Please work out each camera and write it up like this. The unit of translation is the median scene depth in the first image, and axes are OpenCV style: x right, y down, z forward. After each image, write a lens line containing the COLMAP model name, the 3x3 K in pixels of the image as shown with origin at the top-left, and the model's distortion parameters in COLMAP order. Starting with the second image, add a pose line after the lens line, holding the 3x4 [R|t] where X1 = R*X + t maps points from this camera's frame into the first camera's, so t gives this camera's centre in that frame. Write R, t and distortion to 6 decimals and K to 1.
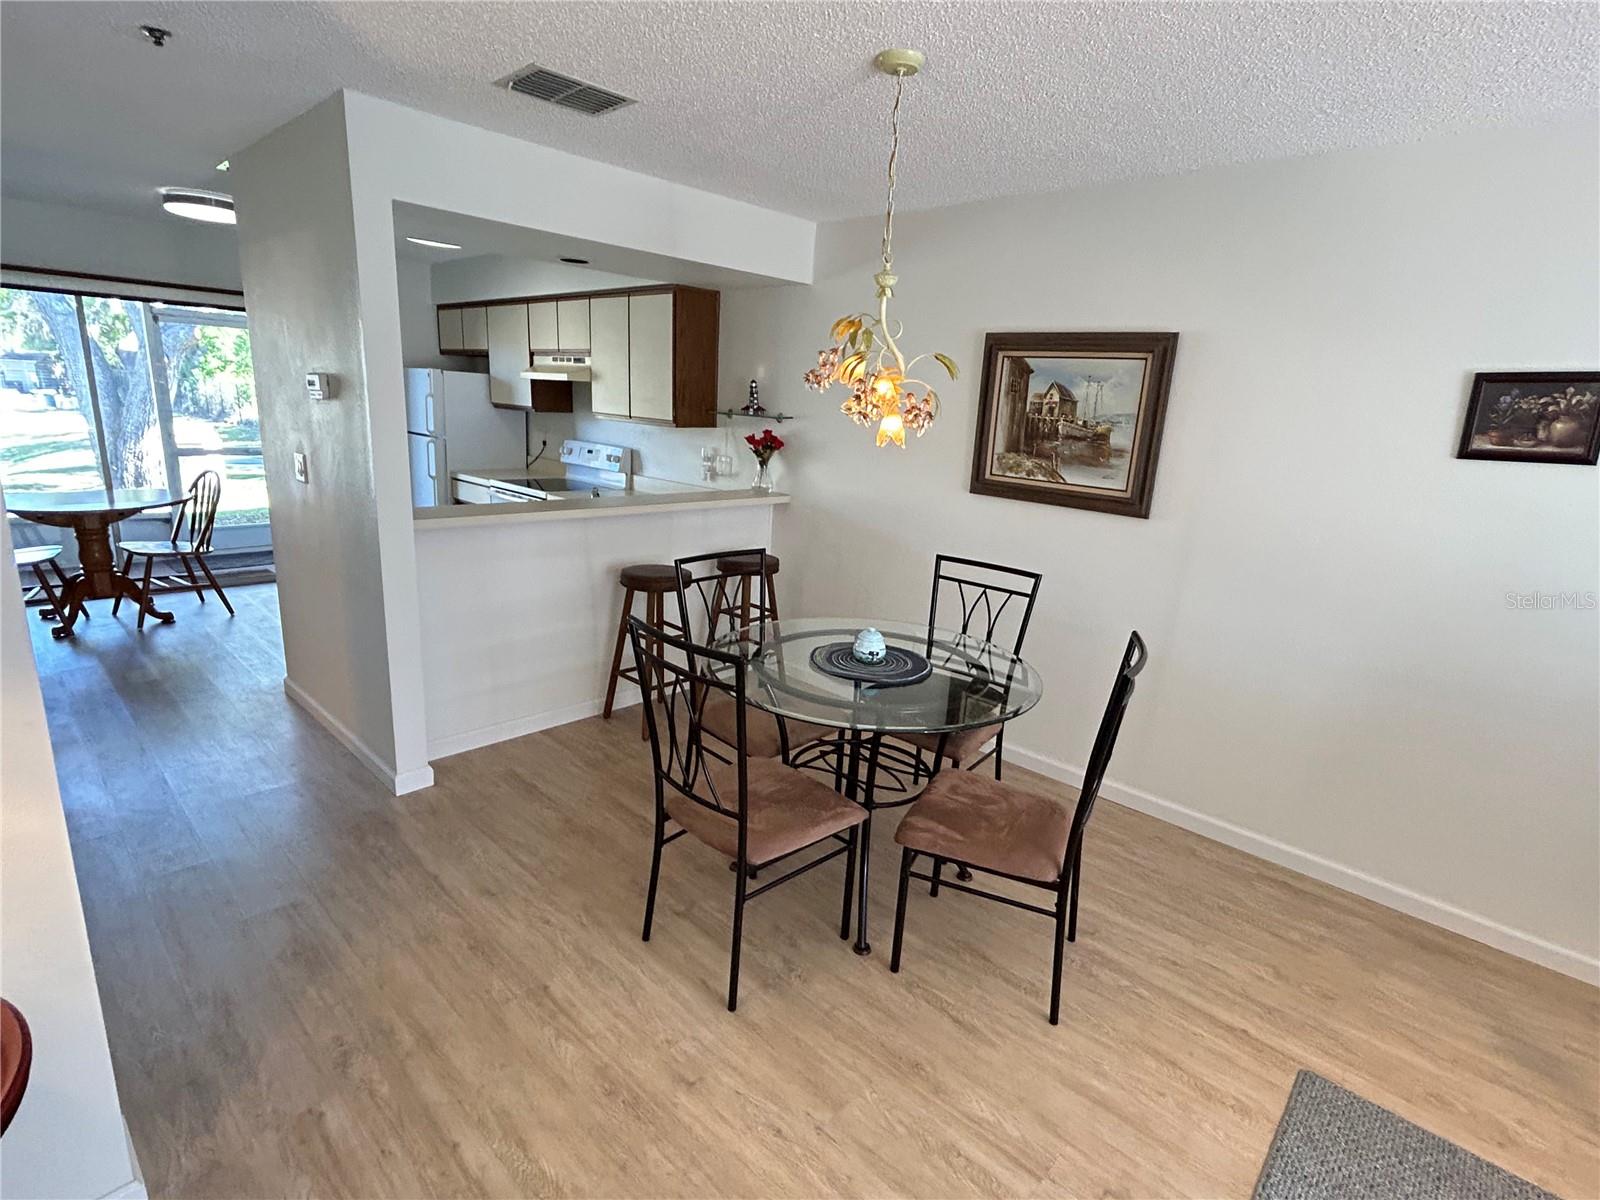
lens RADIAL K [[789.3, 0, 799.7], [0, 789.3, 599.6], [0, 0, 1]] dist [-0.000530, 0.000320]
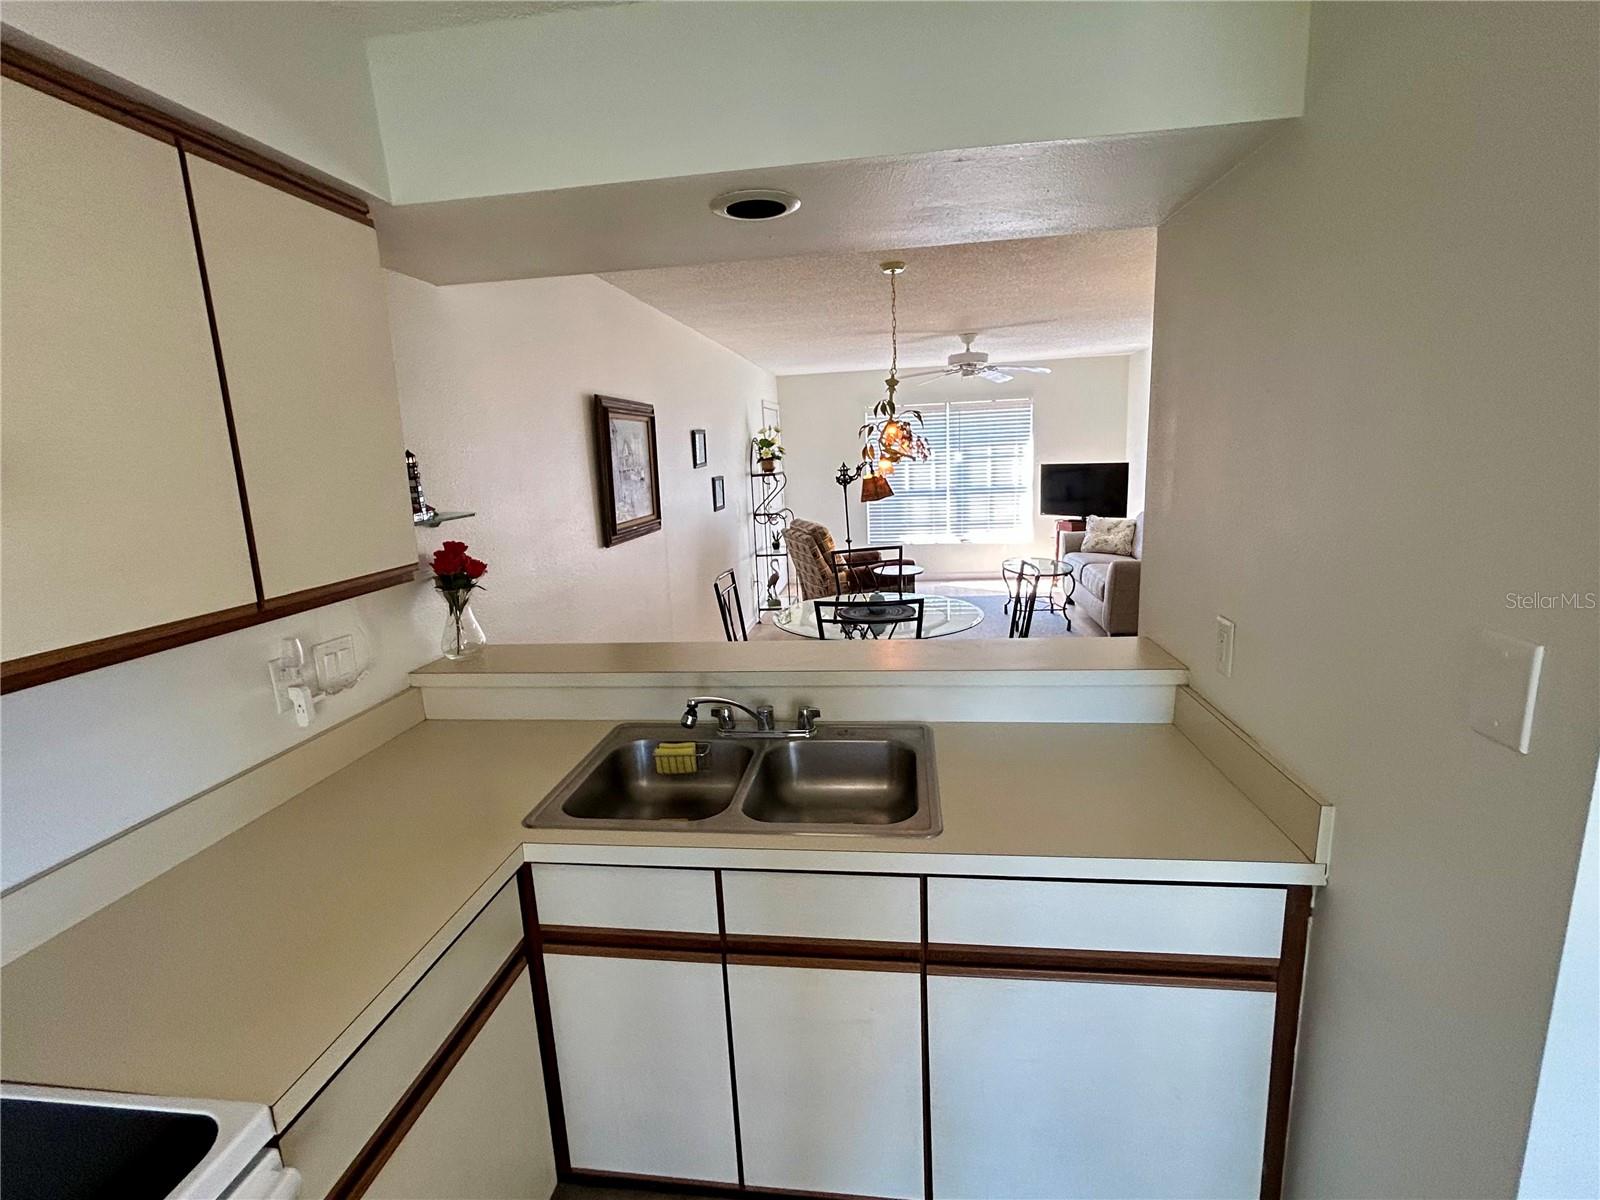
lens RADIAL K [[741.2, 0, 792.0], [0, 741.2, 598.4], [0, 0, 1]] dist [-0.005024, 0.001783]
pose [[-0.583450, -0.188678, 0.789929, -0.780427], [0.216534, 0.901293, 0.375212, -0.431935], [-0.782751, 0.389964, -0.485004, 1.461563]]
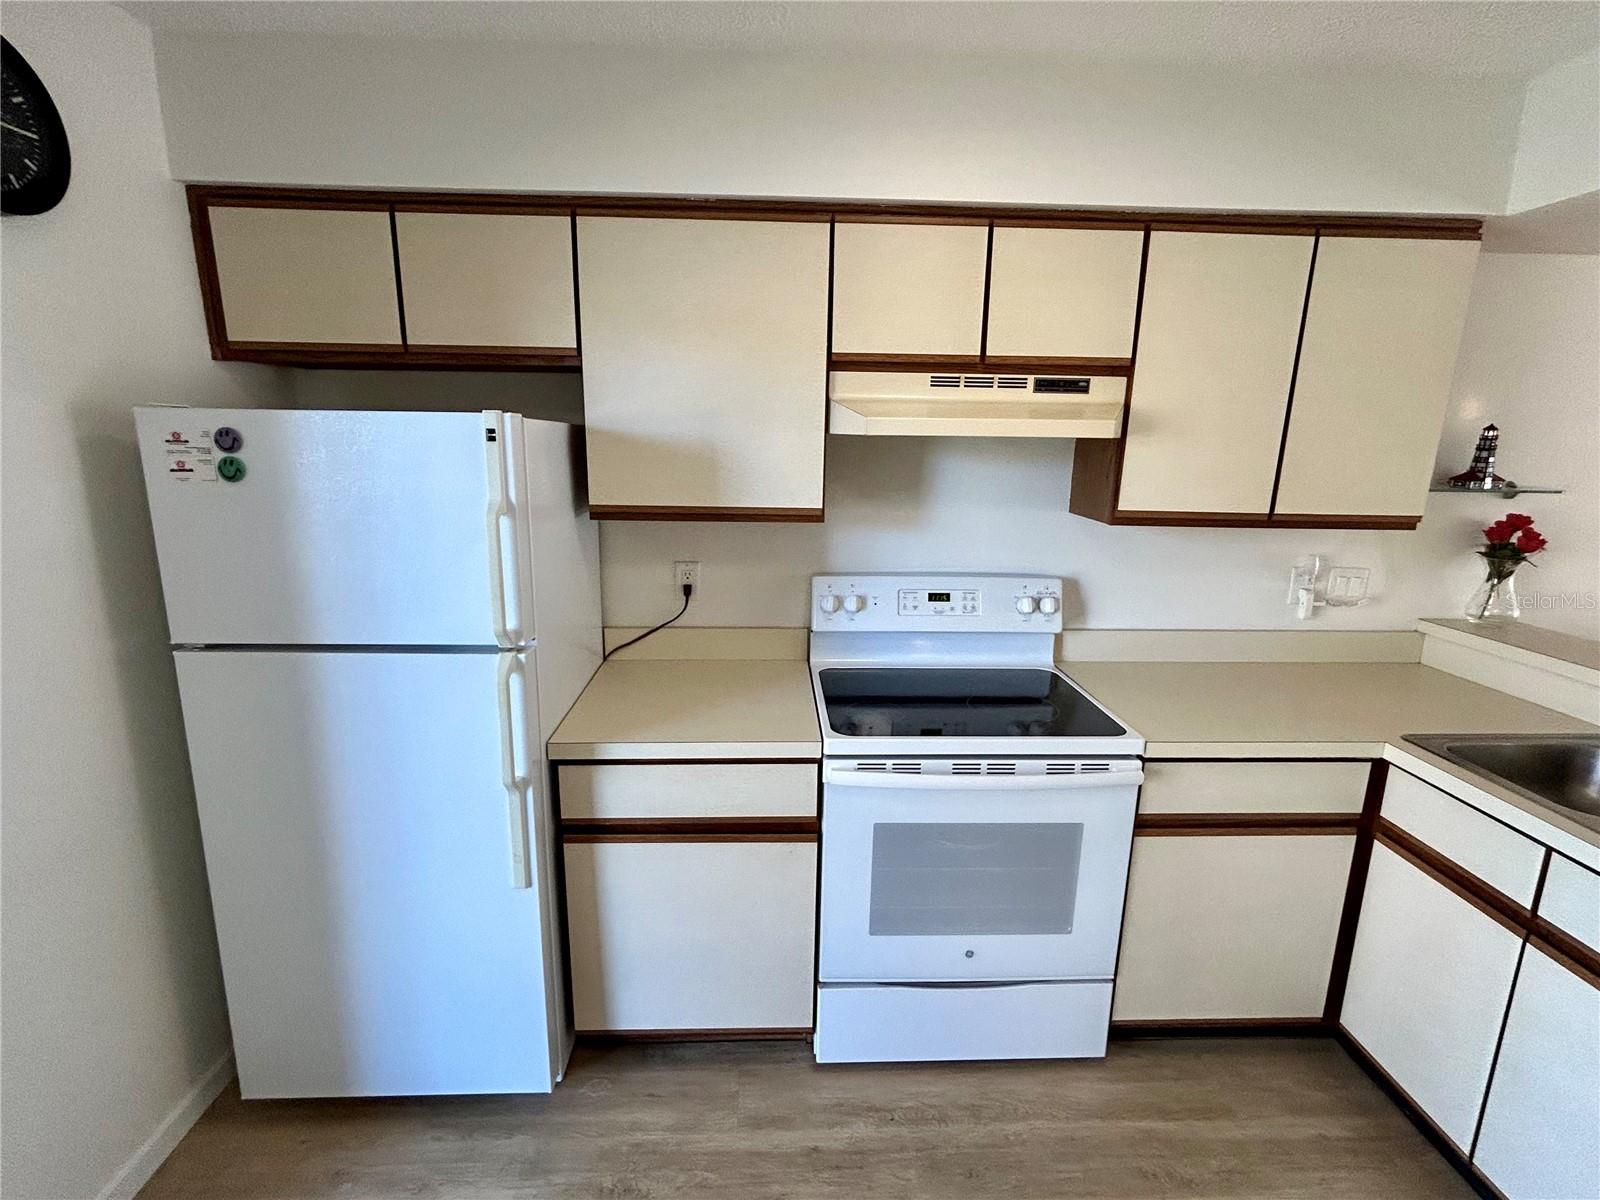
lens RADIAL K [[741.2, 0, 796.3], [0, 741.2, 596.1], [0, 0, 1]] dist [-0.005024, 0.001783]
pose [[0.701134, -0.195306, 0.685760, -1.028806], [0.199648, 0.977058, 0.074145, -0.404124], [-0.684509, 0.084925, 0.724041, 1.323034]]
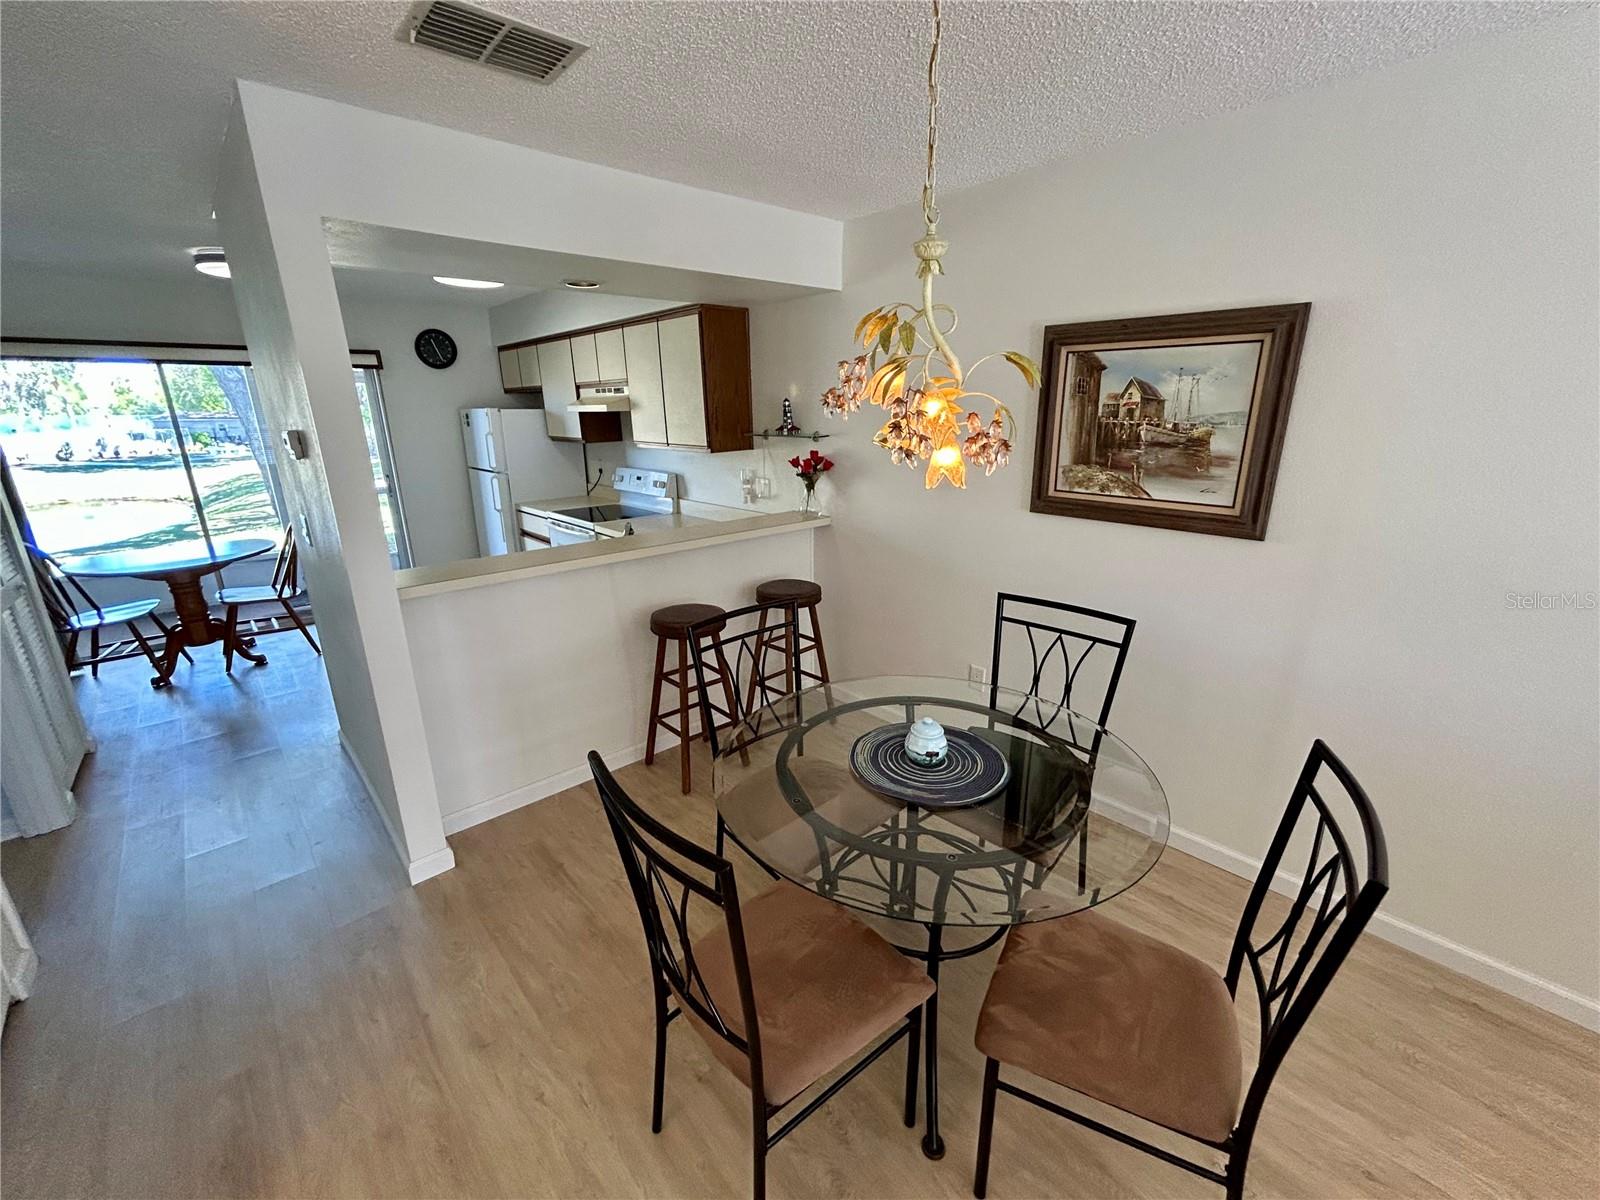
lens RADIAL K [[650.3, 0, 802.4], [0, 650.3, 599.5], [0, 0, 1]] dist [-0.004826, 0.002789]
pose [[0.995367, -0.045639, -0.084627, 0.021912], [0.048895, 0.998126, 0.036807, -0.086199], [0.082788, -0.040774, 0.995733, 0.281901]]
